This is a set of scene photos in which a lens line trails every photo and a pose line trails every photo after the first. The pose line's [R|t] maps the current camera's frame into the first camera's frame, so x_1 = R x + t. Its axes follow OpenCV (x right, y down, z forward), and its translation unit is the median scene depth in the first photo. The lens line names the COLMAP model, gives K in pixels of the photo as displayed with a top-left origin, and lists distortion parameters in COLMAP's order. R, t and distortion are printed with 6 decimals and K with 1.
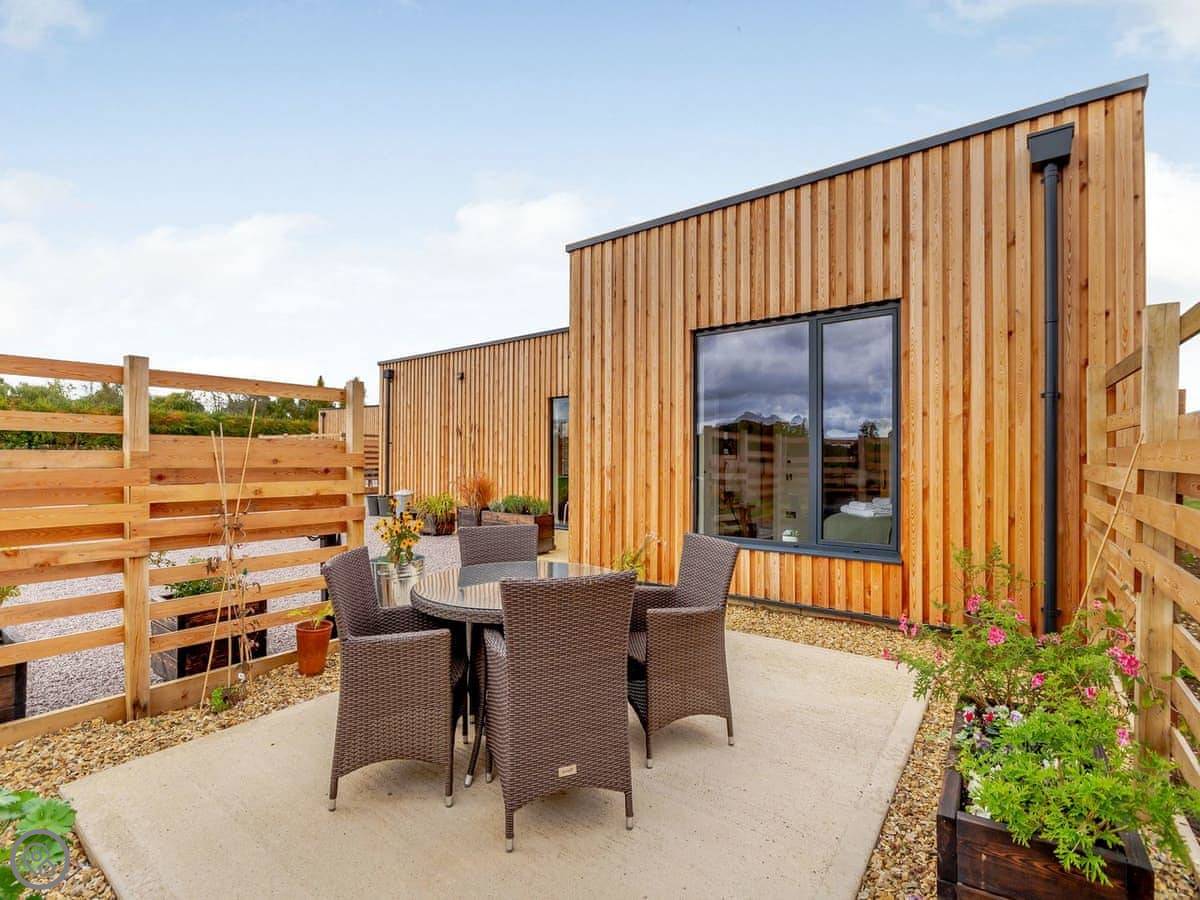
lens RADIAL K [[586.0, 0, 575.0], [0, 586.0, 454.5], [0, 0, 1]] dist [-0.000582, -0.000498]
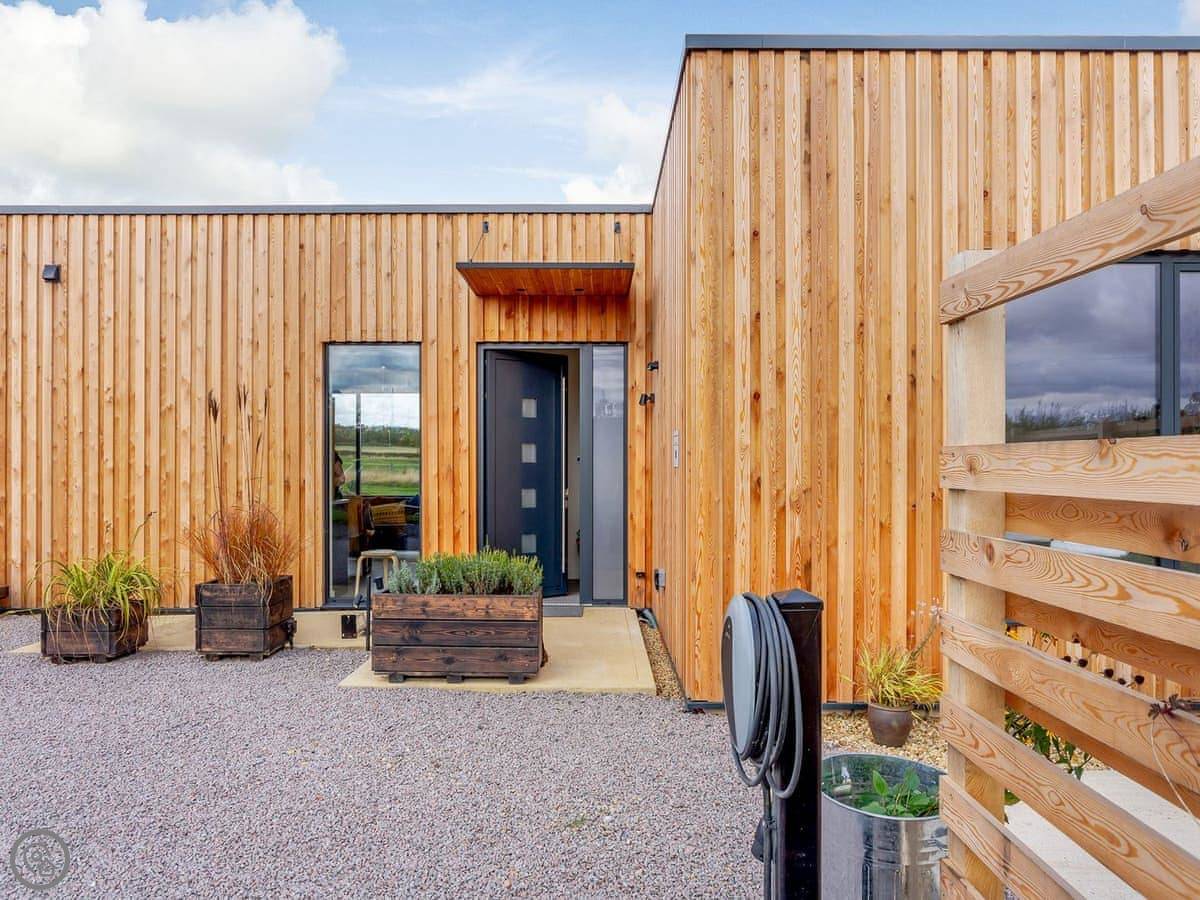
lens RADIAL K [[888.5, 0, 600.0], [0, 888.5, 450.0], [0, 0, 1]] dist [0.003108, -0.005293]
pose [[0.784290, 0.009779, 0.620317, -0.550958], [-0.008811, 0.999950, -0.004624, -0.009895], [-0.620331, -0.001839, 0.784338, 0.490614]]
